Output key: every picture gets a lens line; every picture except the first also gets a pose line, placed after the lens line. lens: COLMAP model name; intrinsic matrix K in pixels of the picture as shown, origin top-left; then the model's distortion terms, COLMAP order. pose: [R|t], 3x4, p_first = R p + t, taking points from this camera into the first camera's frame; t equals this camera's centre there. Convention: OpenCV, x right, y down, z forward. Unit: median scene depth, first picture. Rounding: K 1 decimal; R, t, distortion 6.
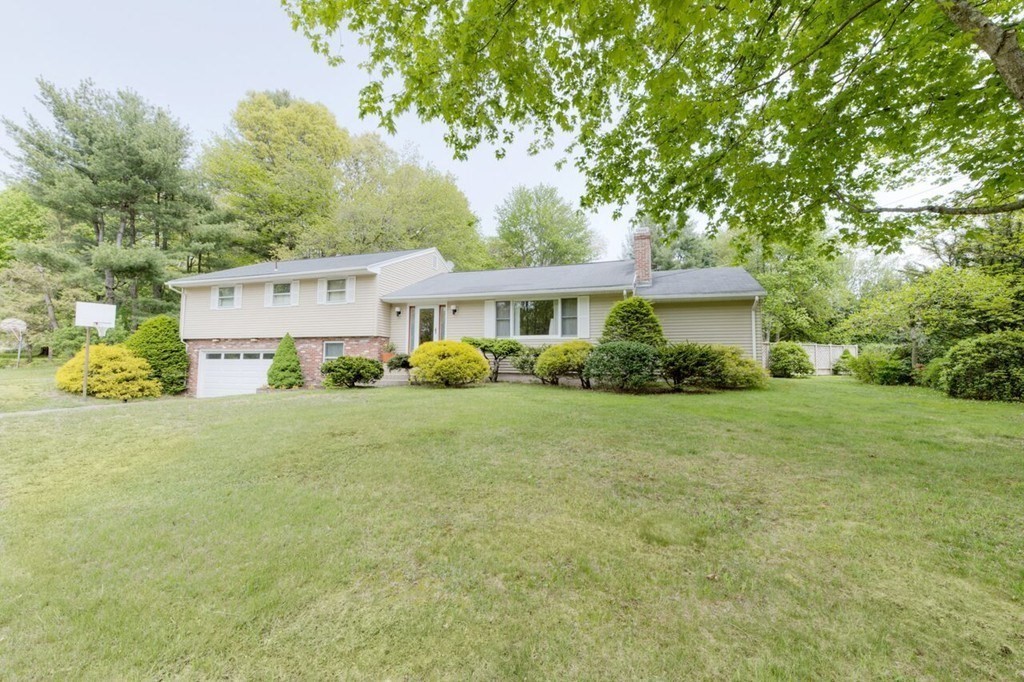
lens RADIAL K [[400.0, 0, 512.0], [0, 400.0, 341.0], [0, 0, 1]] dist [0.009132, 0.000026]
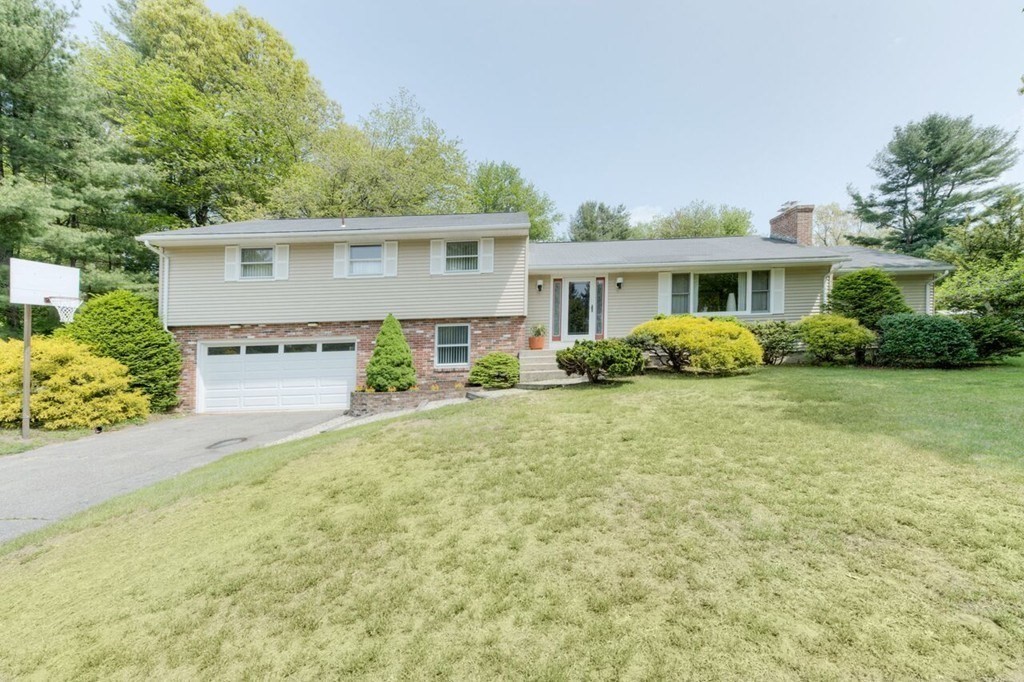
lens RADIAL K [[376.1, 0, 512.0], [0, 376.1, 341.0], [0, 0, 1]] dist [0.009967, 0.000181]
pose [[0.949952, -0.031731, 0.310779, -0.548840], [0.020449, 0.999011, 0.039492, 0.006675], [-0.311725, -0.031160, 0.949661, 0.274603]]
